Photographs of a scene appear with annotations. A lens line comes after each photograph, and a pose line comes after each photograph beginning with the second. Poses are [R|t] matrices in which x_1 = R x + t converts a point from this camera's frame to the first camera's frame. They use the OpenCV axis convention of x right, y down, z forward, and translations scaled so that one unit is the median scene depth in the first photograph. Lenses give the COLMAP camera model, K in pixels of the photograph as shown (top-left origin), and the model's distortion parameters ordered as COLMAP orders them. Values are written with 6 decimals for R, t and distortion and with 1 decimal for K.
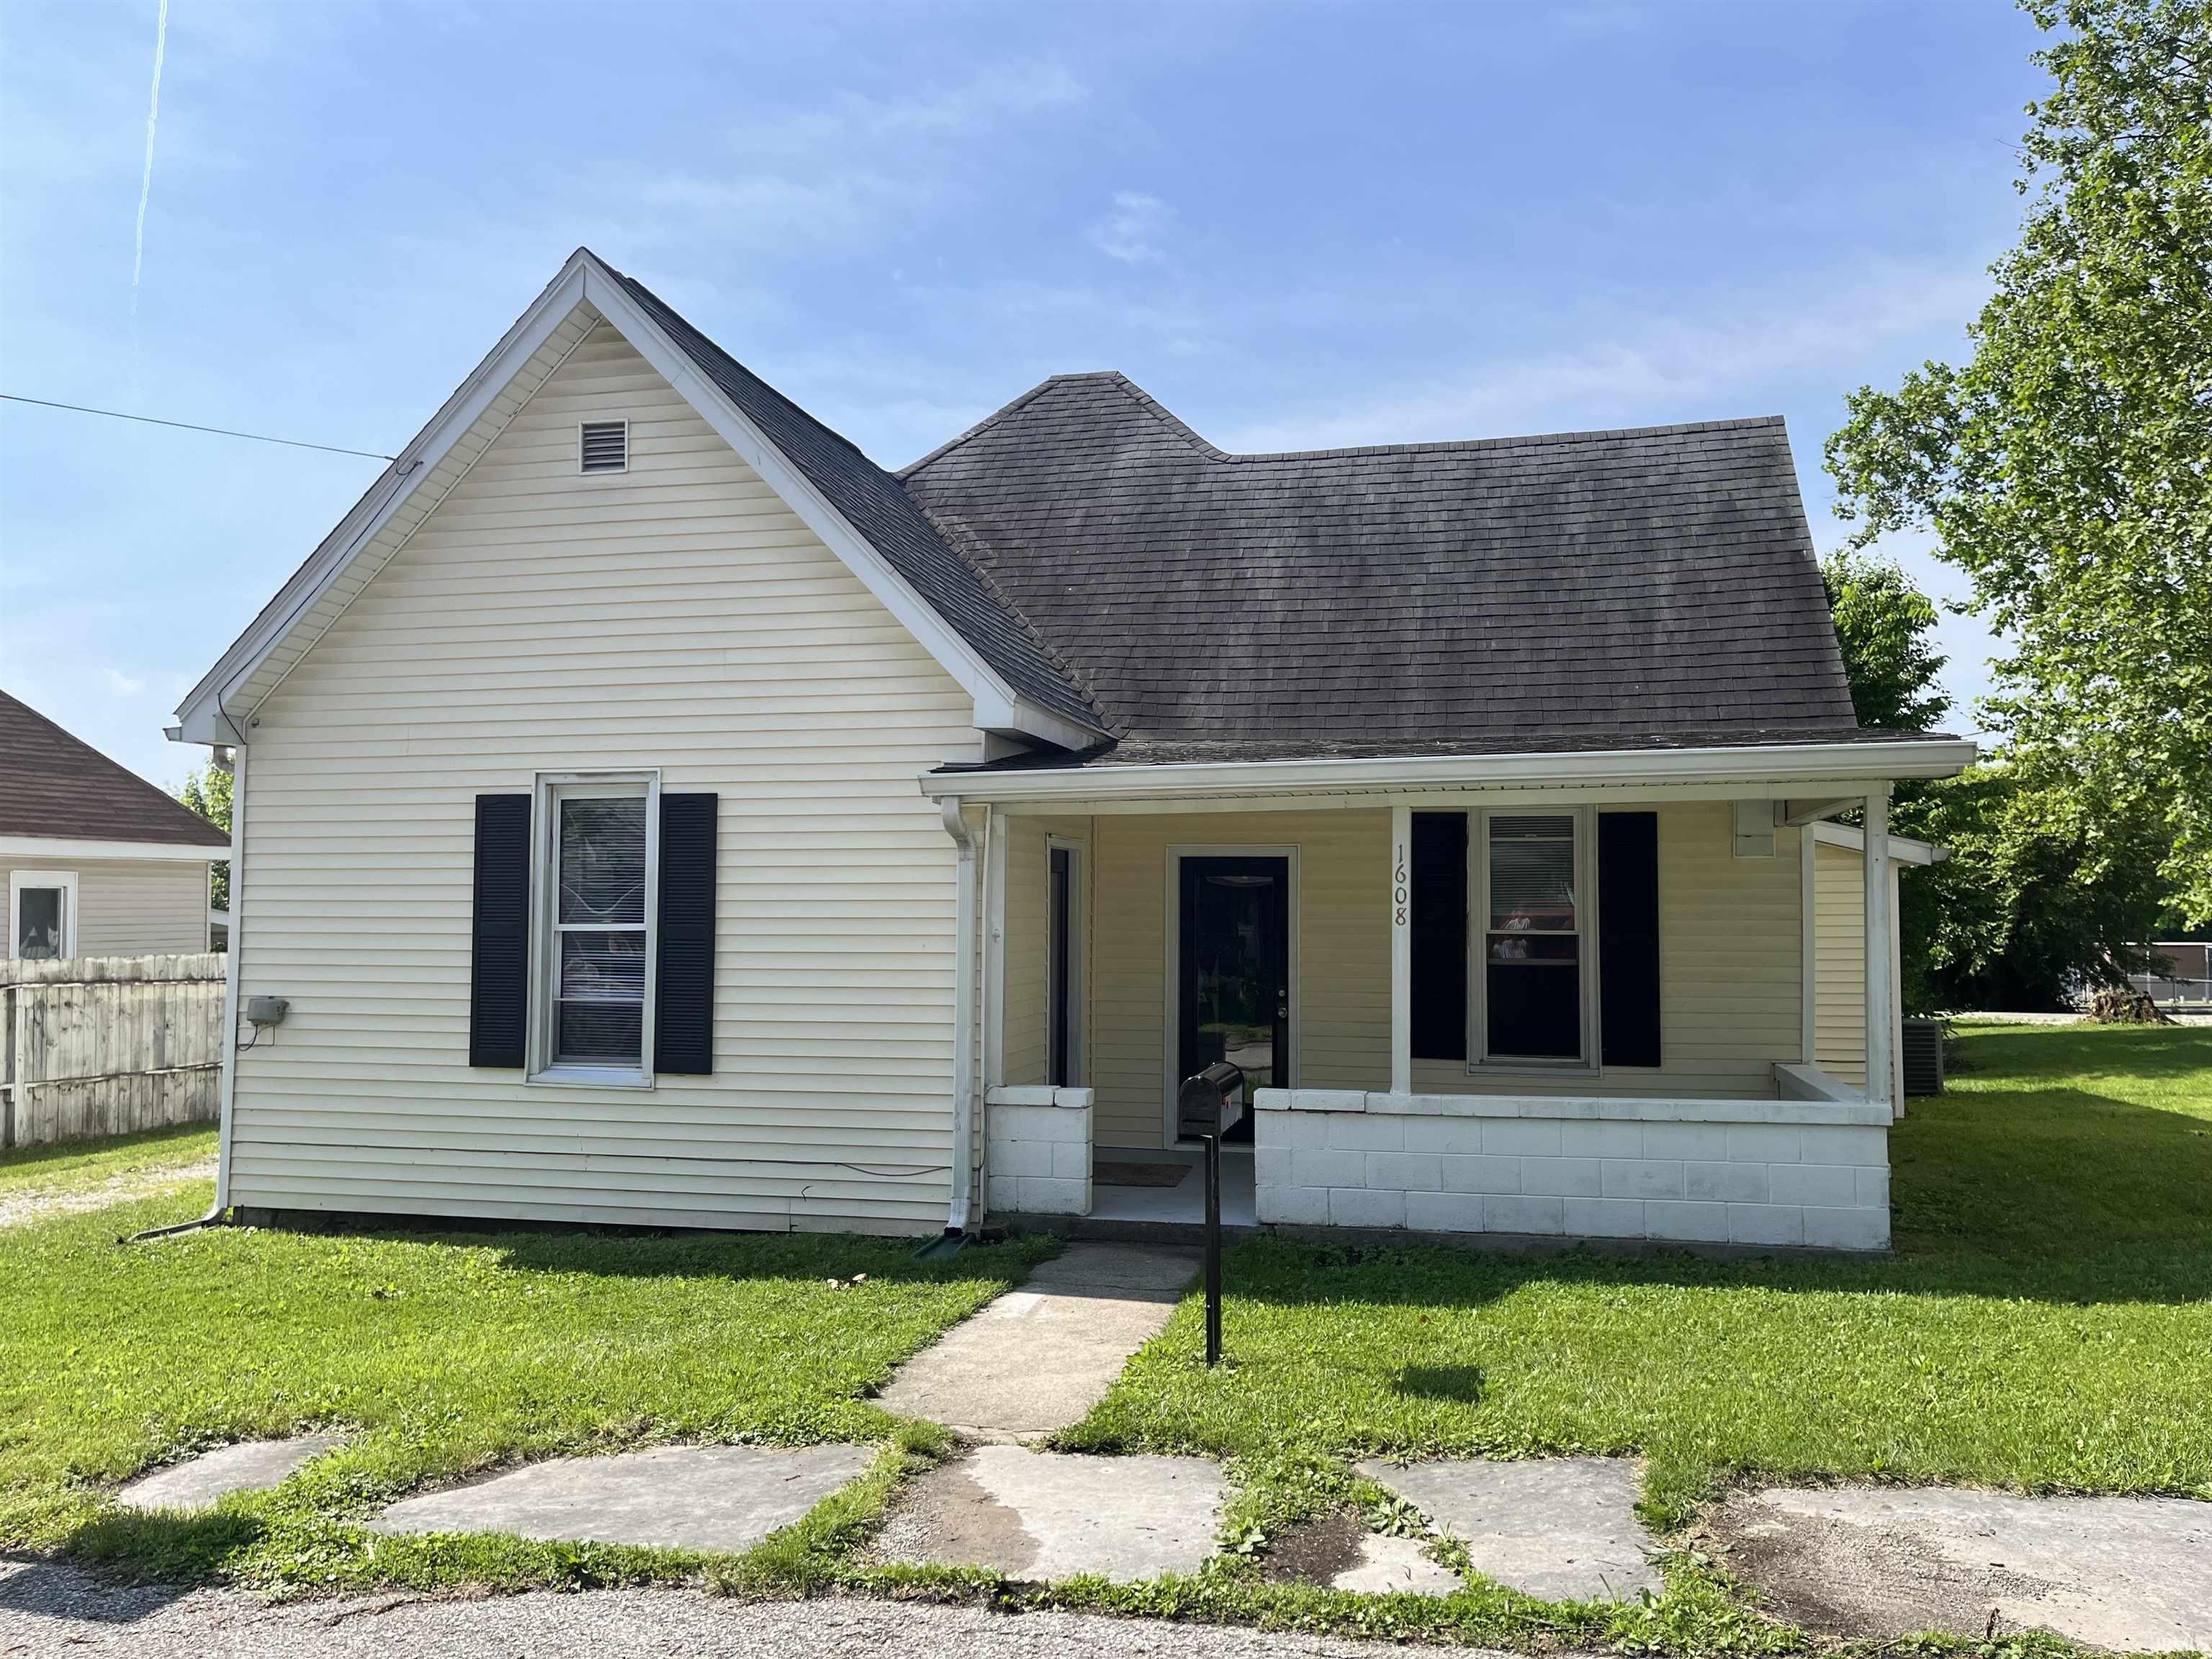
lens RADIAL K [[1626.9, 0, 1141.7], [0, 1626.9, 818.2], [0, 0, 1]] dist [0.059335, -0.073633]
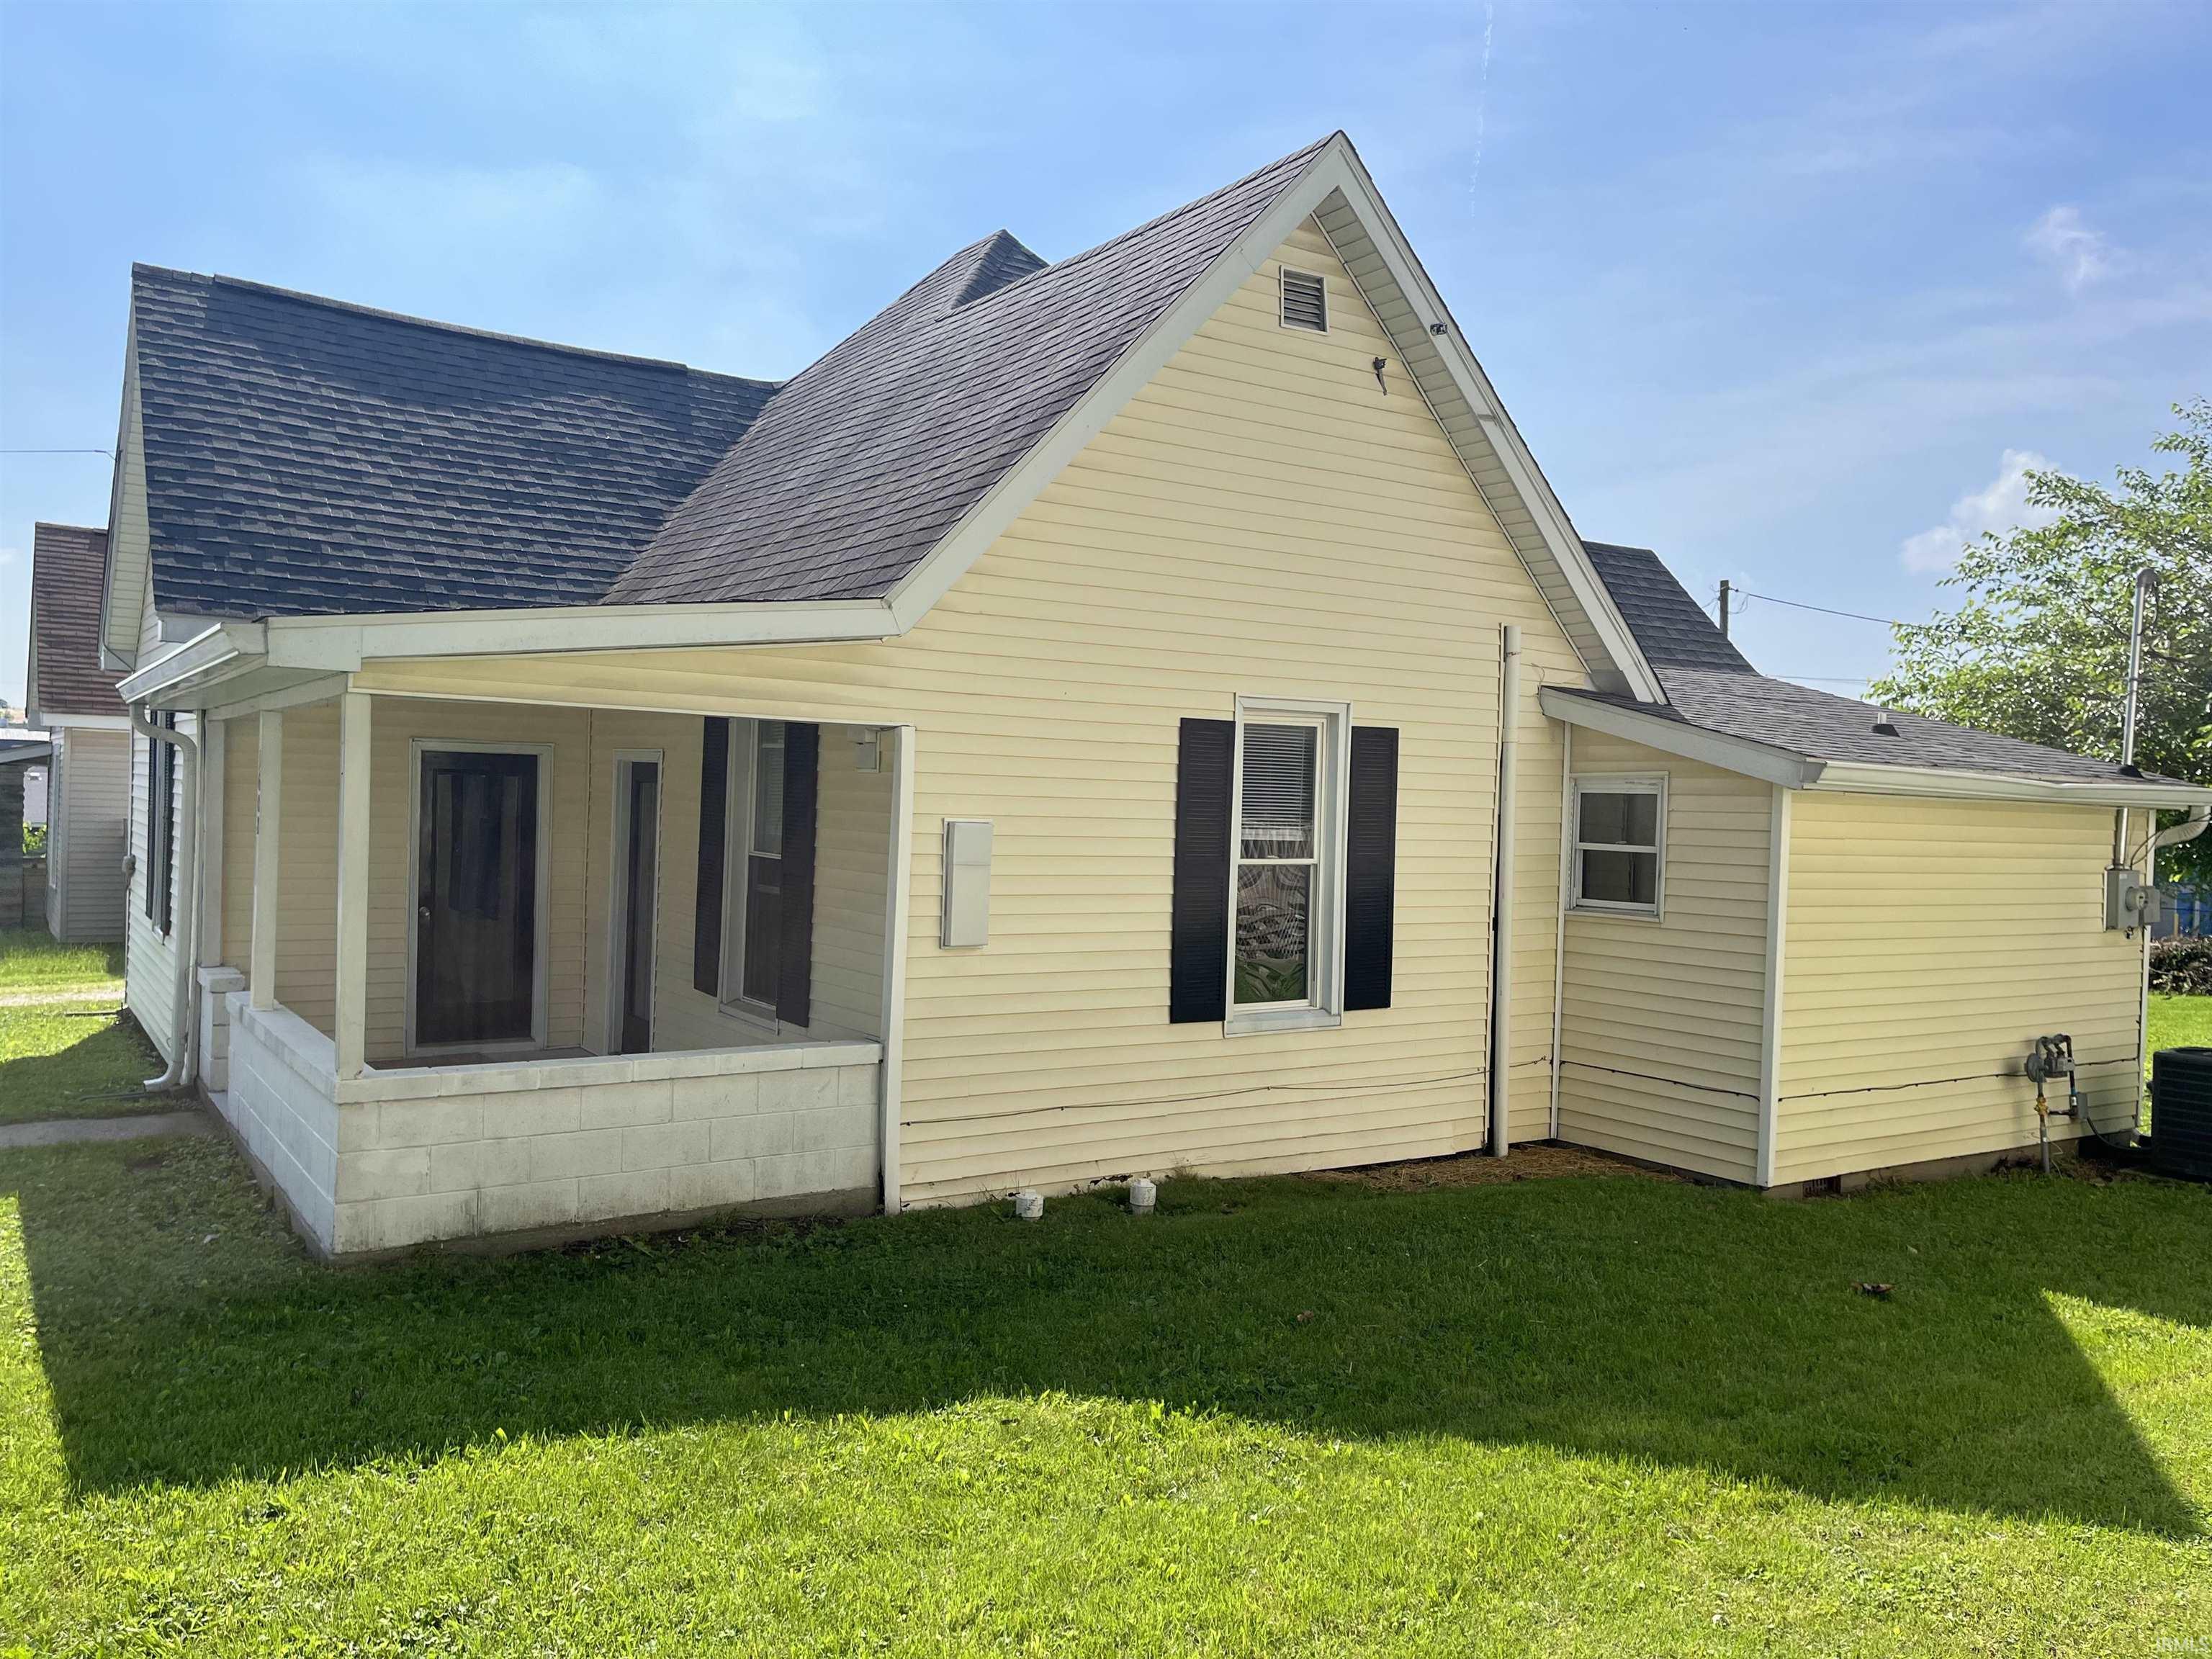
lens RADIAL K [[1626.9, 0, 1141.7], [0, 1626.9, 818.2], [0, 0, 1]] dist [0.059335, -0.073633]
pose [[0.749293, 0.033828, -0.661374, 1.049048], [0.003074, 0.998506, 0.054555, 0.006467], [0.662231, -0.042911, 0.748070, 0.557840]]
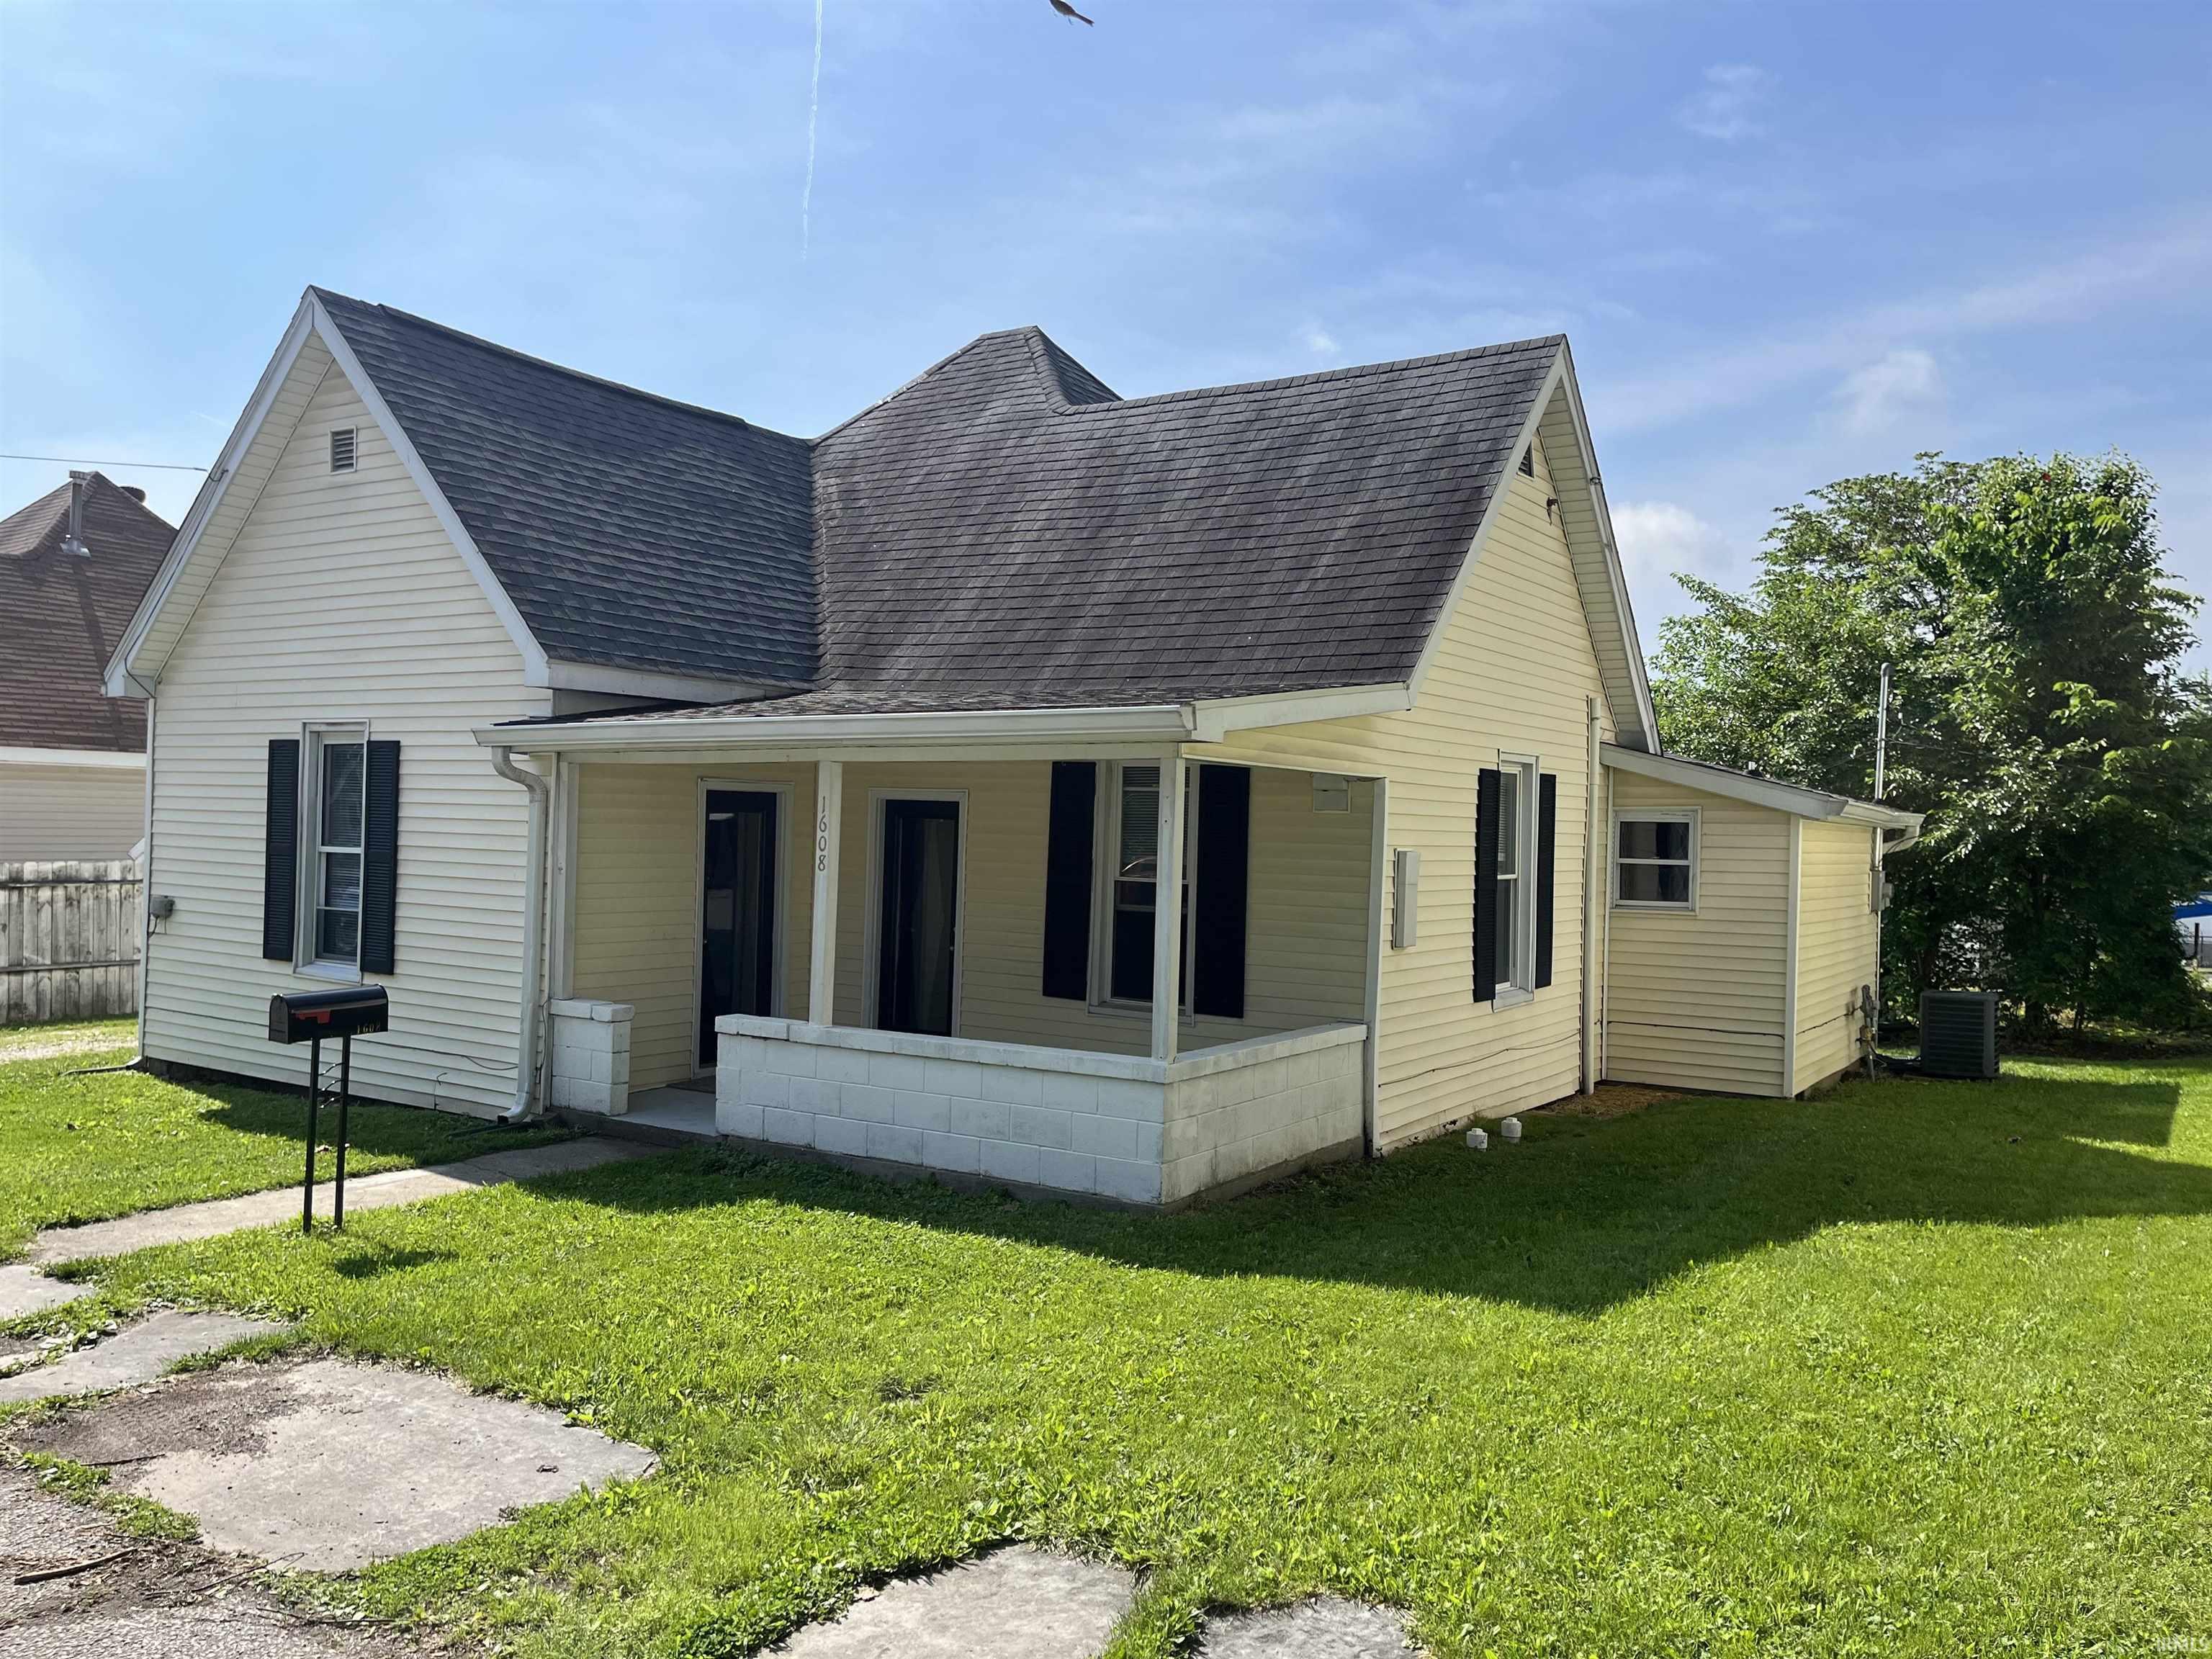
lens RADIAL K [[1626.9, 0, 1141.7], [0, 1626.9, 818.2], [0, 0, 1]] dist [0.059335, -0.073633]
pose [[0.943437, 0.022433, -0.330792, 0.630604], [-0.006998, 0.998833, 0.047780, -0.019235], [0.331478, -0.042763, 0.942493, 0.048466]]
